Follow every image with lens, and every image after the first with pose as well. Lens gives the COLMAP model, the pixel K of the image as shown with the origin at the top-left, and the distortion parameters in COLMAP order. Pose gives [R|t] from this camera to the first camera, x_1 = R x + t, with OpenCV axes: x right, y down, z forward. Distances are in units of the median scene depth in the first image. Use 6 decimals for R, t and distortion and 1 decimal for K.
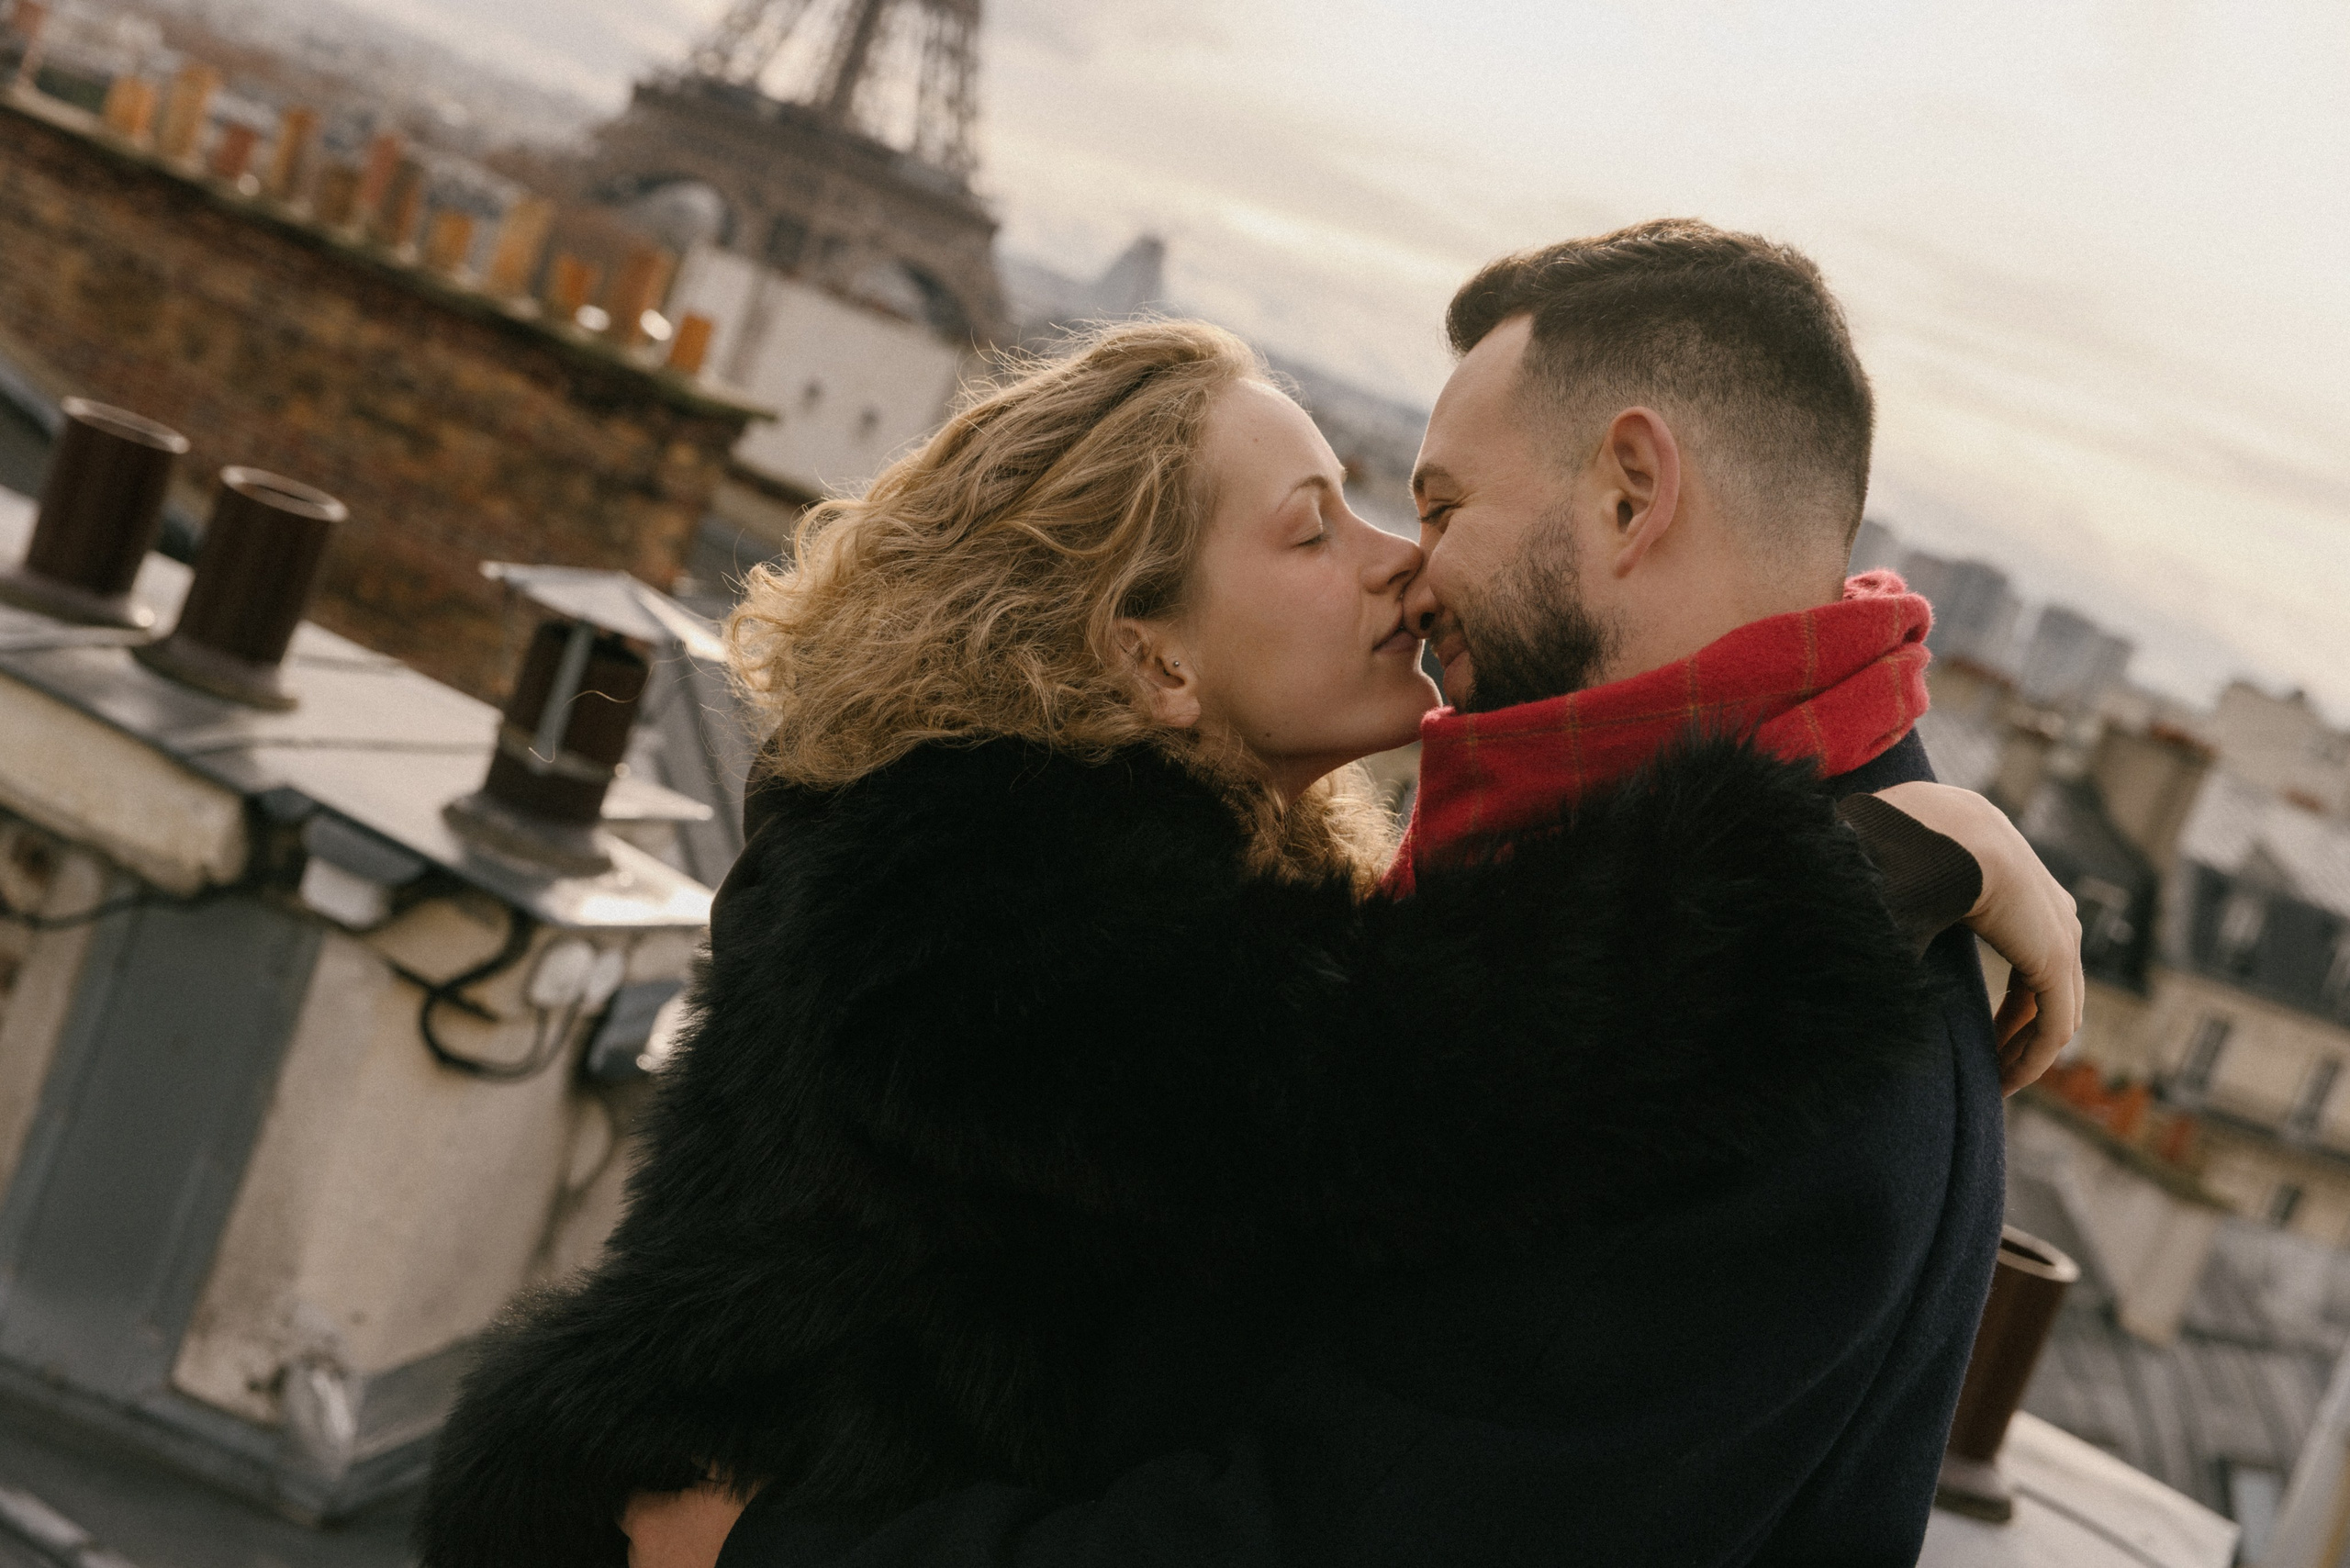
lens RADIAL K [[3090.3, 0, 1173.2], [0, 3090.3, 715.0], [0, 0, 1]] dist [0.001894, -0.008958]
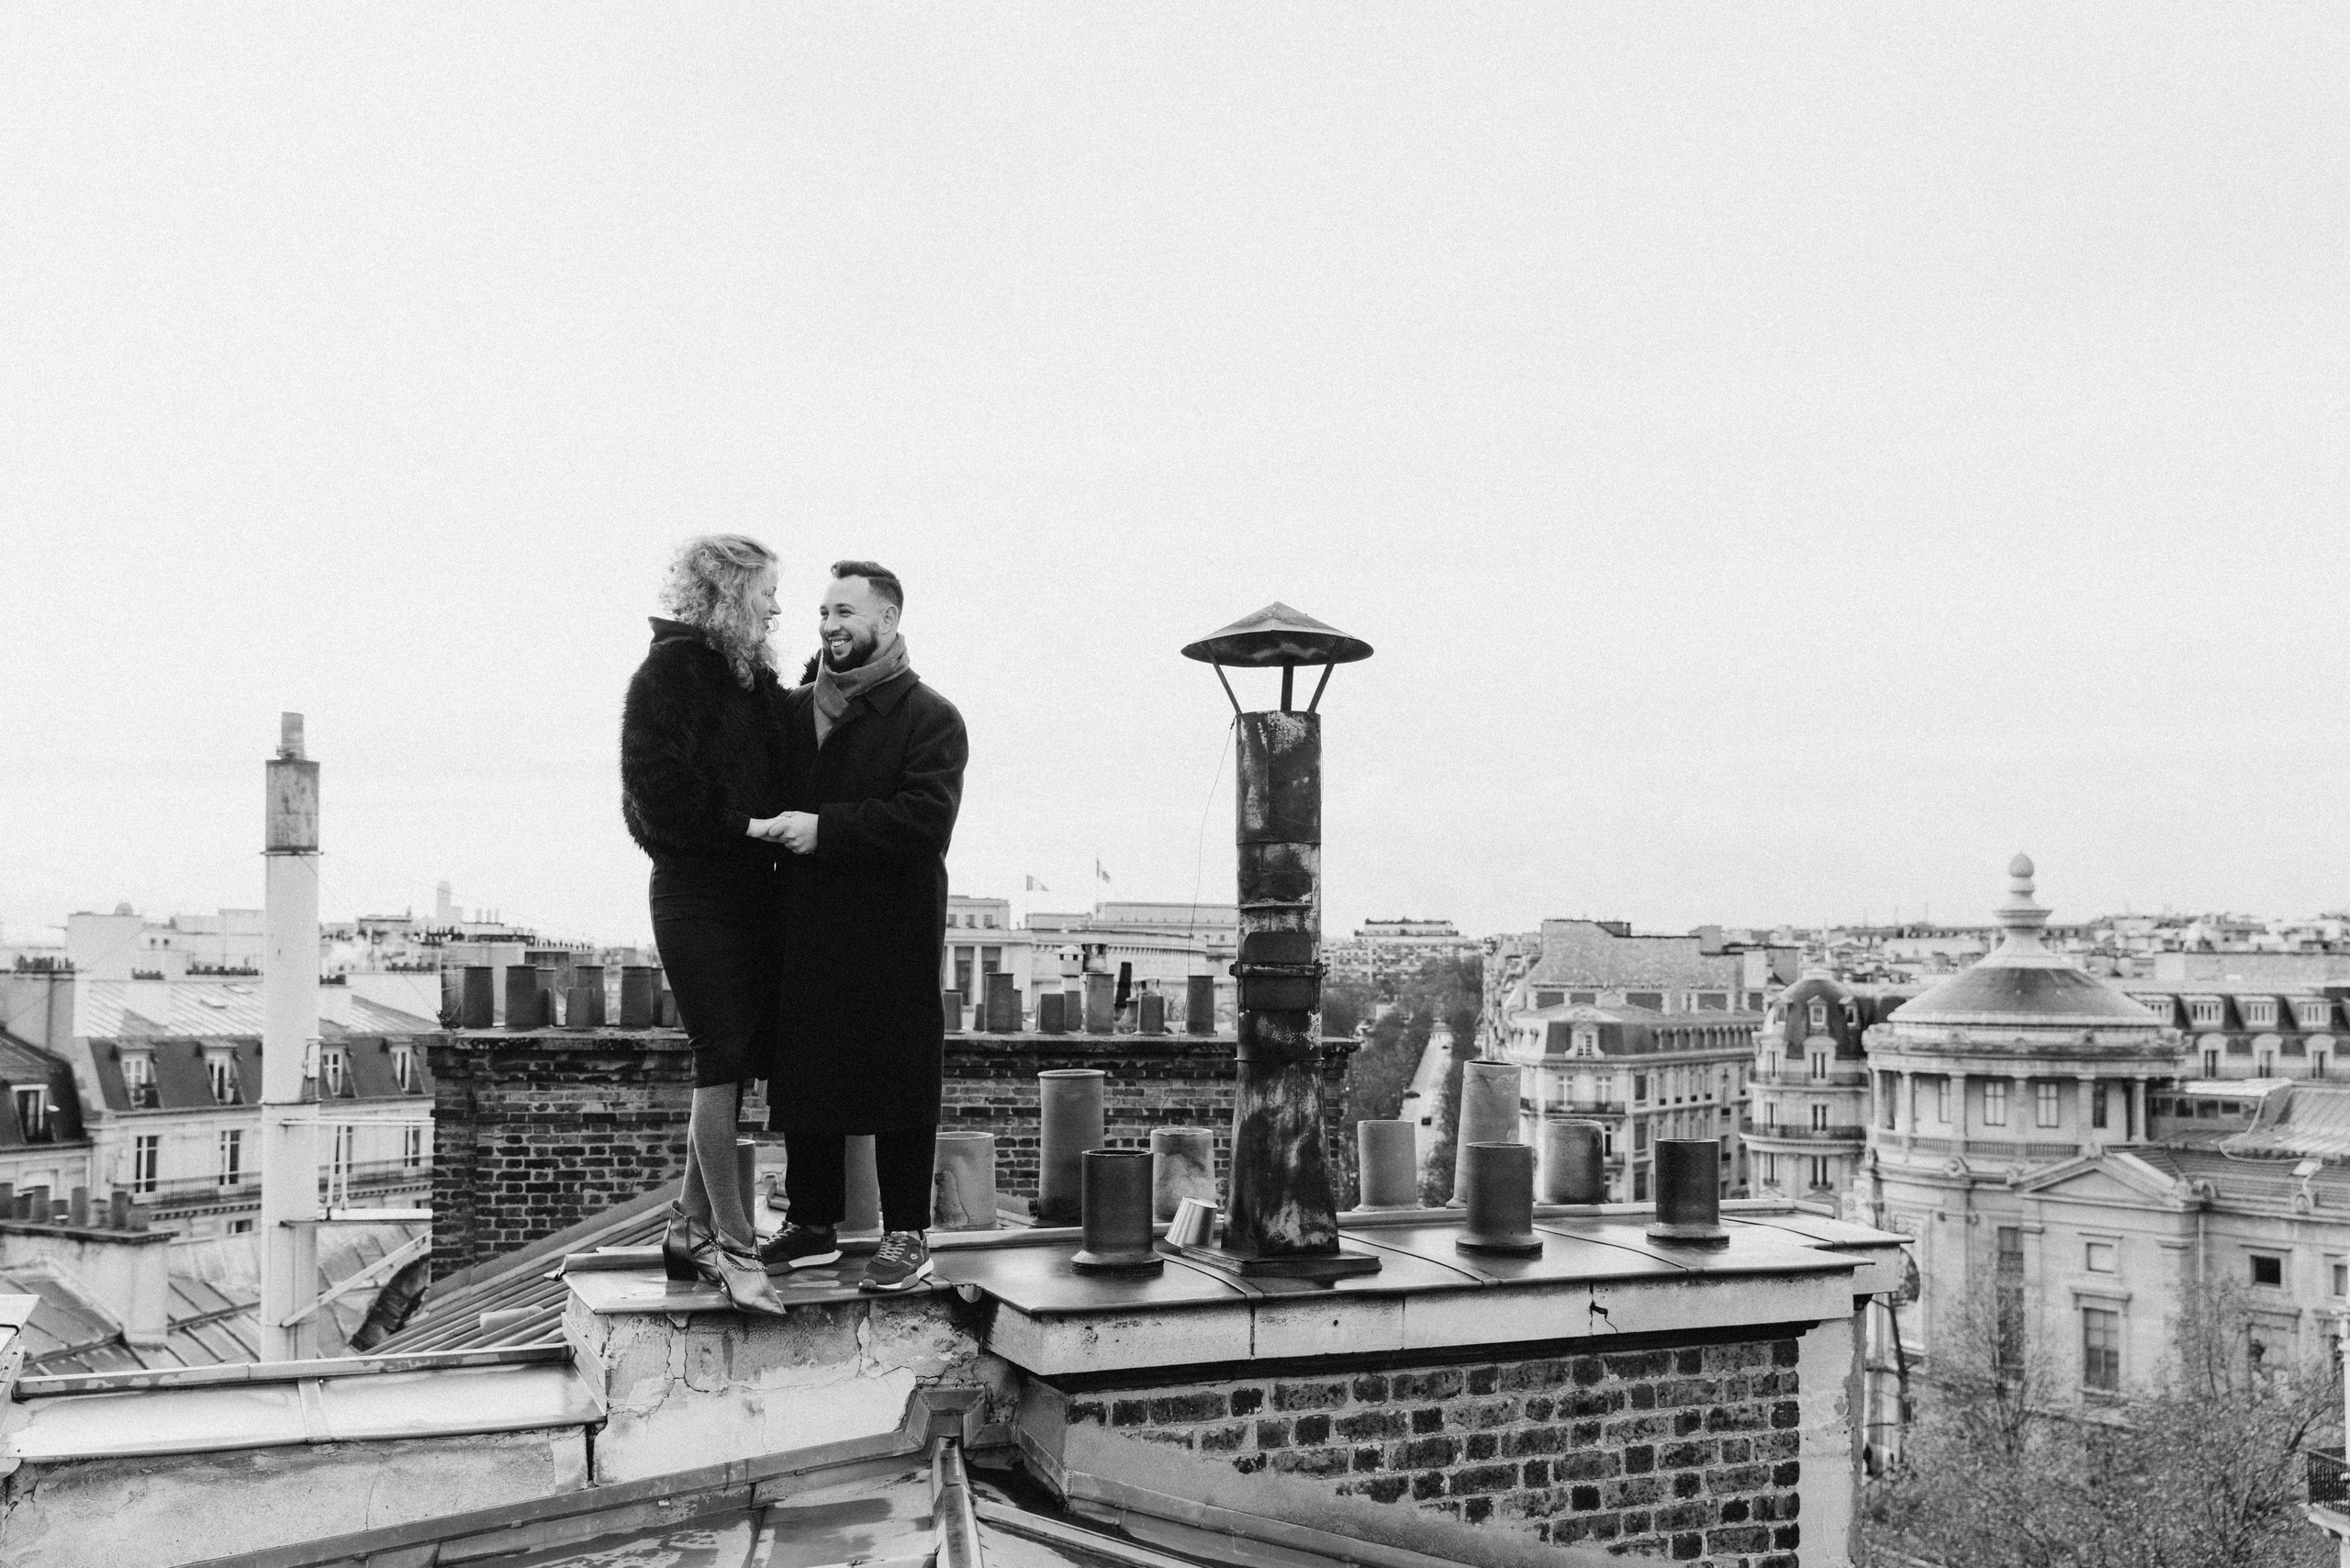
lens RADIAL K [[2067.5, 0, 1160.0], [0, 2067.5, 891.2], [0, 0, 1]] dist [-0.000020, 0.011468]
pose [[0.637484, -0.317524, 0.701991, 0.003518], [0.314797, 0.938950, 0.138836, 0.021156], [-0.703219, 0.132479, 0.698522, -0.051771]]
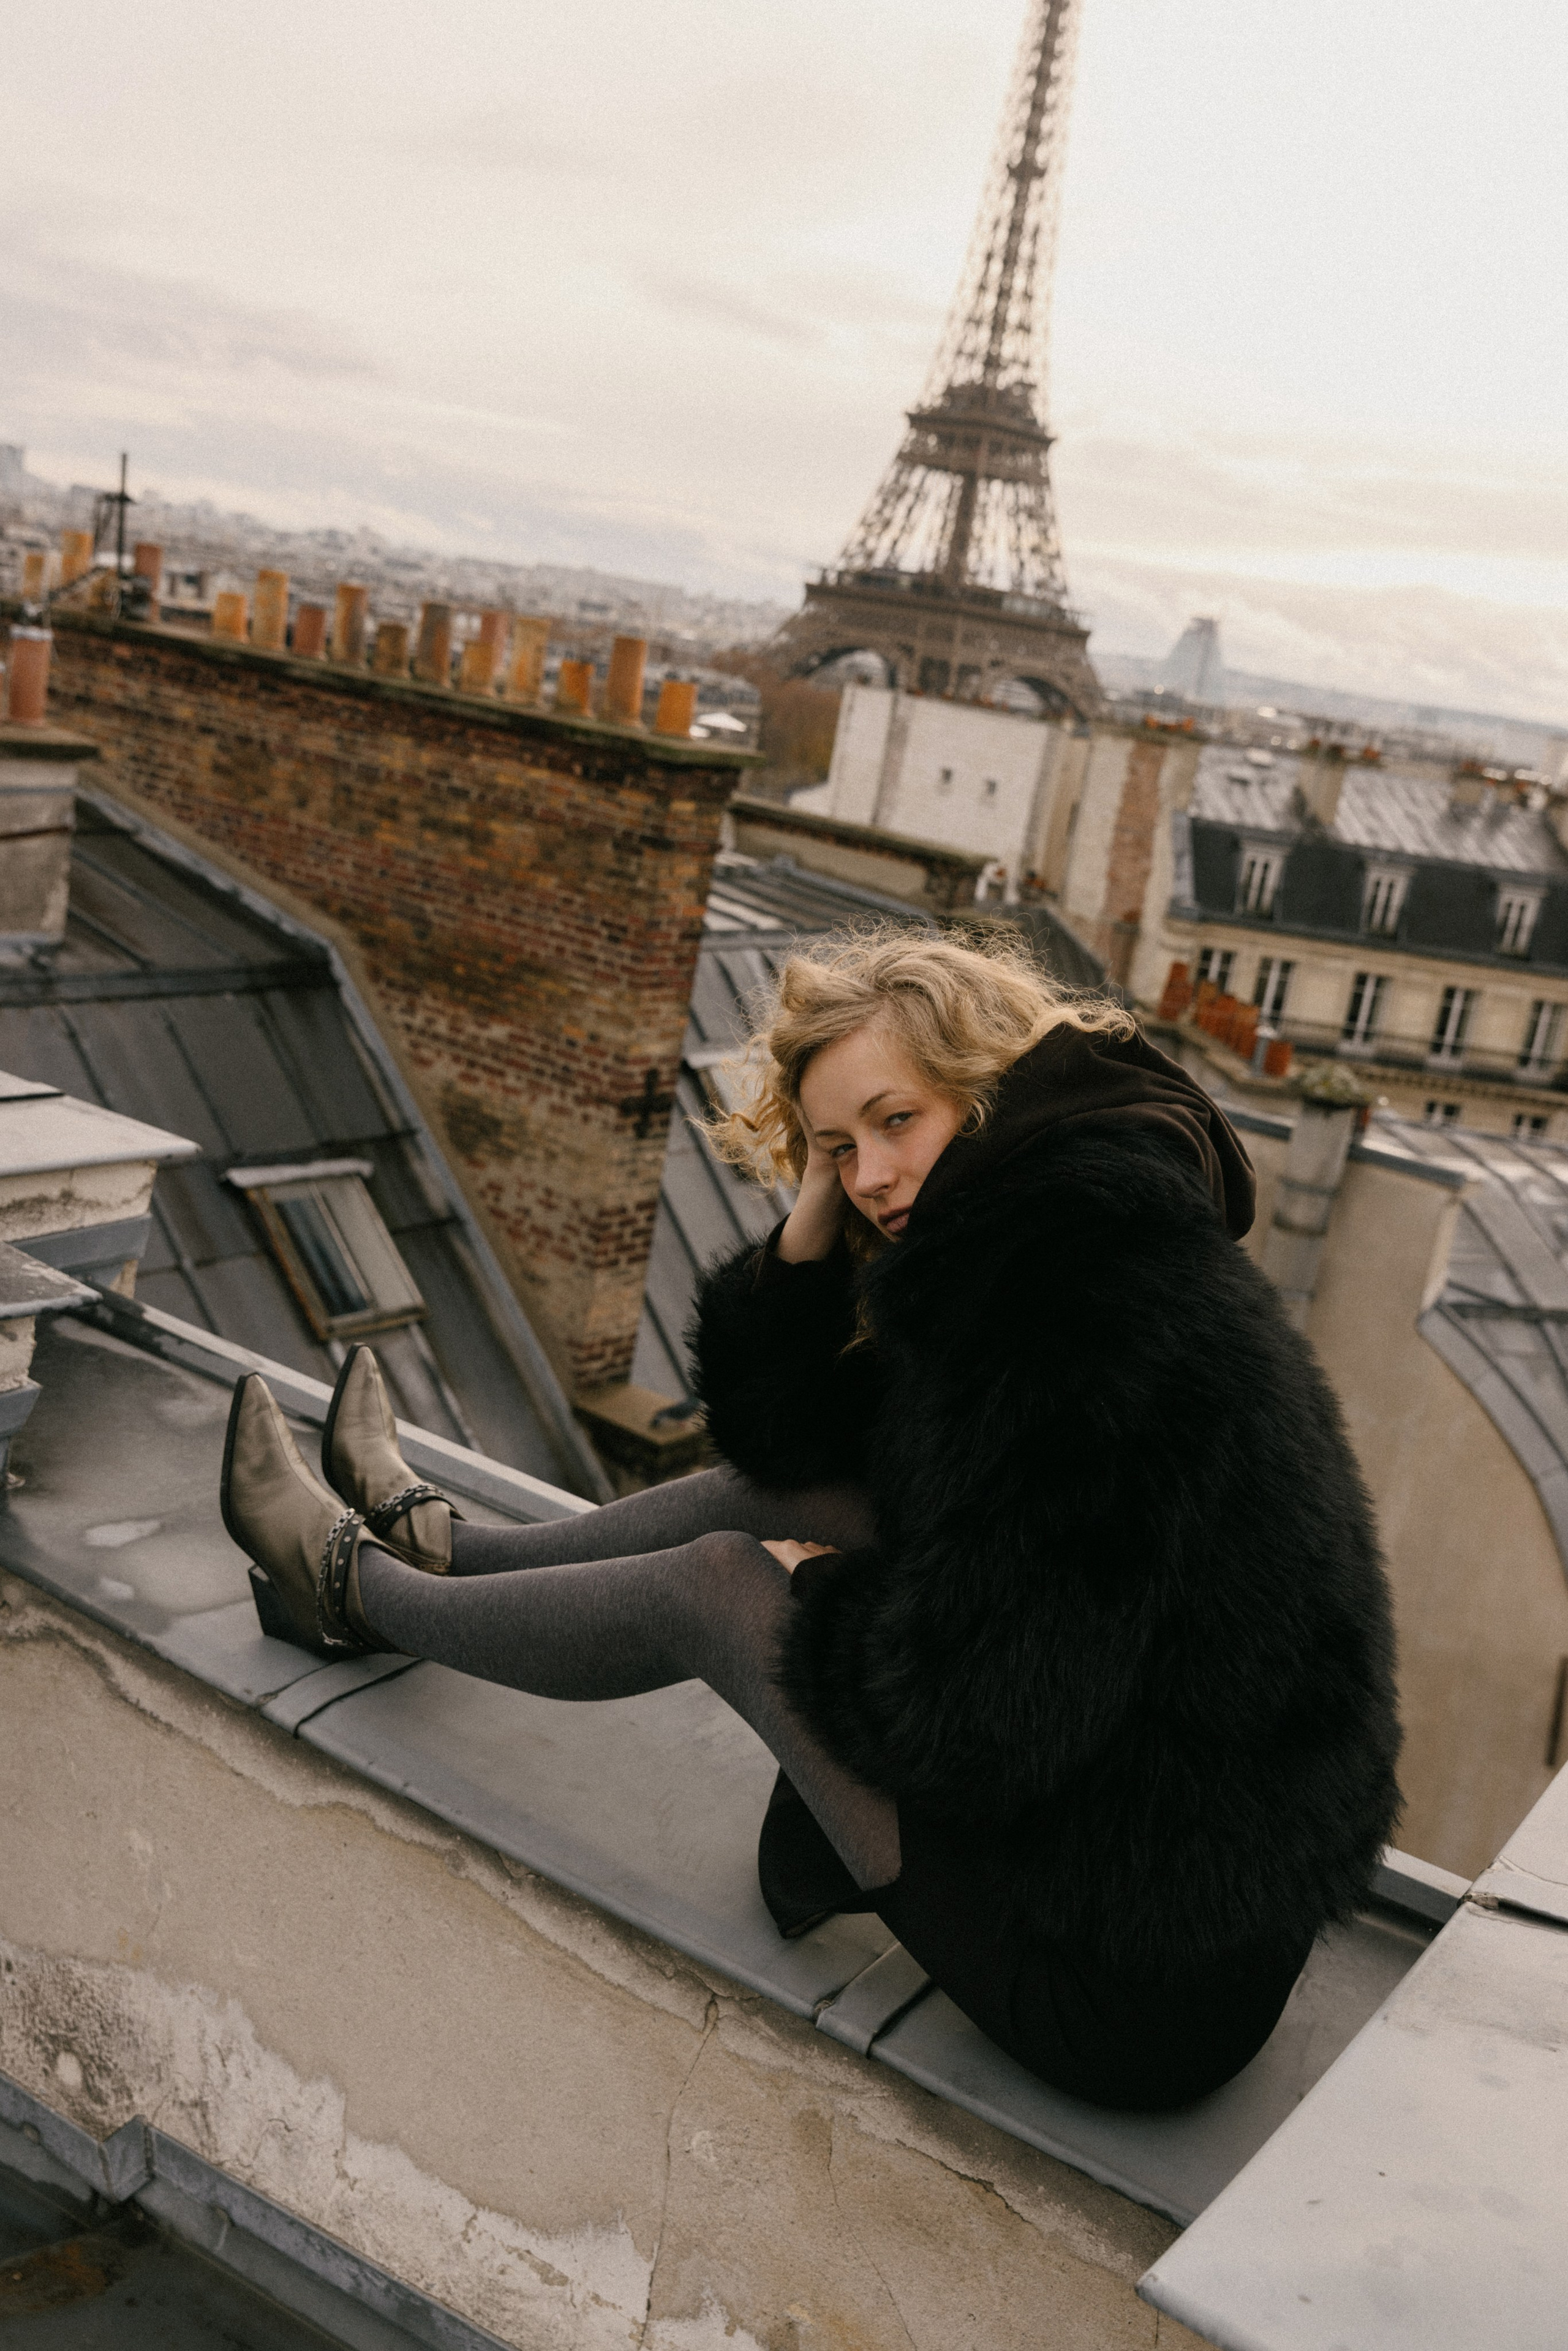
lens RADIAL K [[2229.4, 0, 771.9], [0, 2229.4, 1140.9], [0, 0, 1]] dist [0.005714, -0.011872]
pose [[0.960887, -0.153408, -0.230568, 0.032555], [0.166234, 0.985386, 0.037152, 0.009443], [0.221499, -0.074028, 0.972347, 0.133800]]
